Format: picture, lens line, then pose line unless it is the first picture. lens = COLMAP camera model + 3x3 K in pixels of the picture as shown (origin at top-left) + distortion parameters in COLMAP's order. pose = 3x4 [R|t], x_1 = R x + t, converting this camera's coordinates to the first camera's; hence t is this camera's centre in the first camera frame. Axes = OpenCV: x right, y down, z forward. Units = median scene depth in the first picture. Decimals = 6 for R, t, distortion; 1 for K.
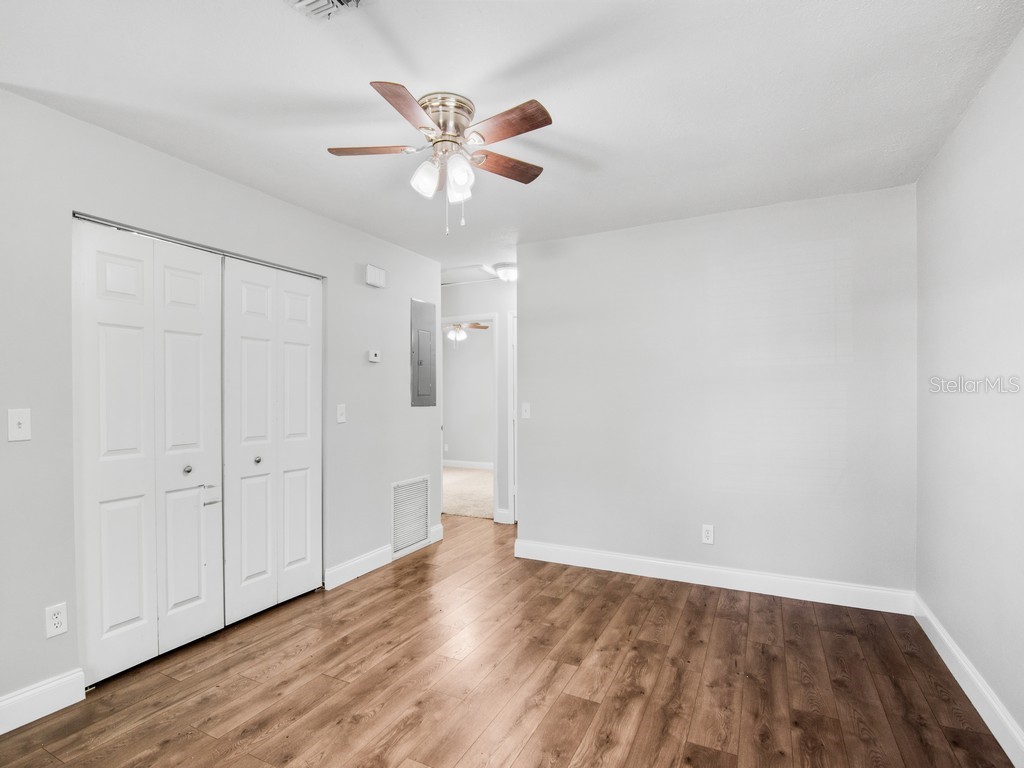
lens RADIAL K [[501.7, 0, 512.1], [0, 501.7, 391.4], [0, 0, 1]] dist [-0.003594, -0.011631]
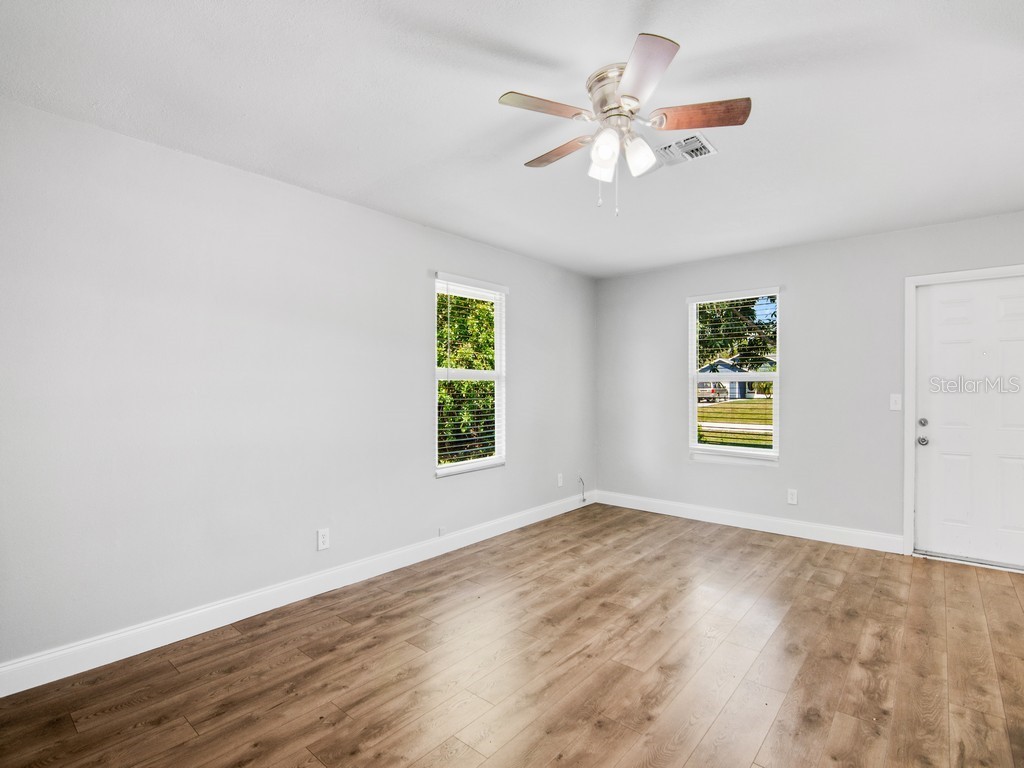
lens RADIAL K [[501.7, 0, 512.1], [0, 501.7, 391.4], [0, 0, 1]] dist [-0.003594, -0.011631]
pose [[-0.970751, 0.006711, 0.239996, -0.126376], [0.006322, 0.999977, -0.002393, 0.015227], [-0.240007, -0.000806, -0.970771, 1.509068]]
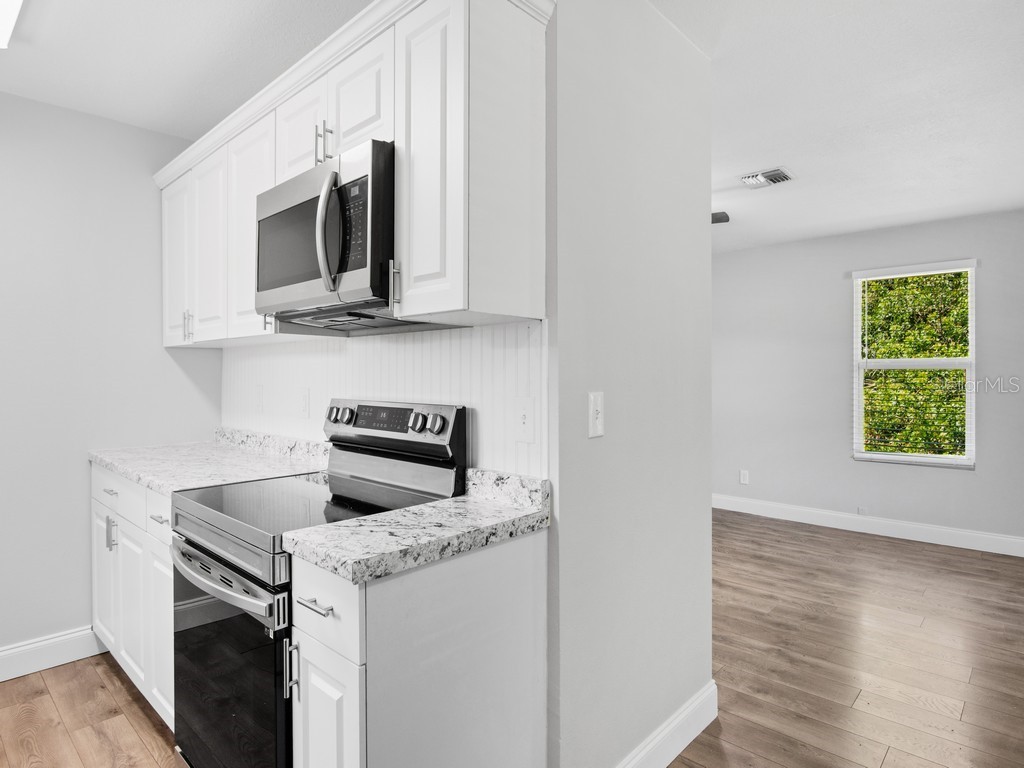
lens RADIAL K [[578.5, 0, 507.6], [0, 578.5, 378.1], [0, 0, 1]] dist [-0.019491, -0.000618]
pose [[0.284370, 0.006294, 0.958694, -1.588197], [-0.015374, 0.999880, -0.002004, 0.021799], [-0.958591, -0.014170, 0.284433, 0.715058]]
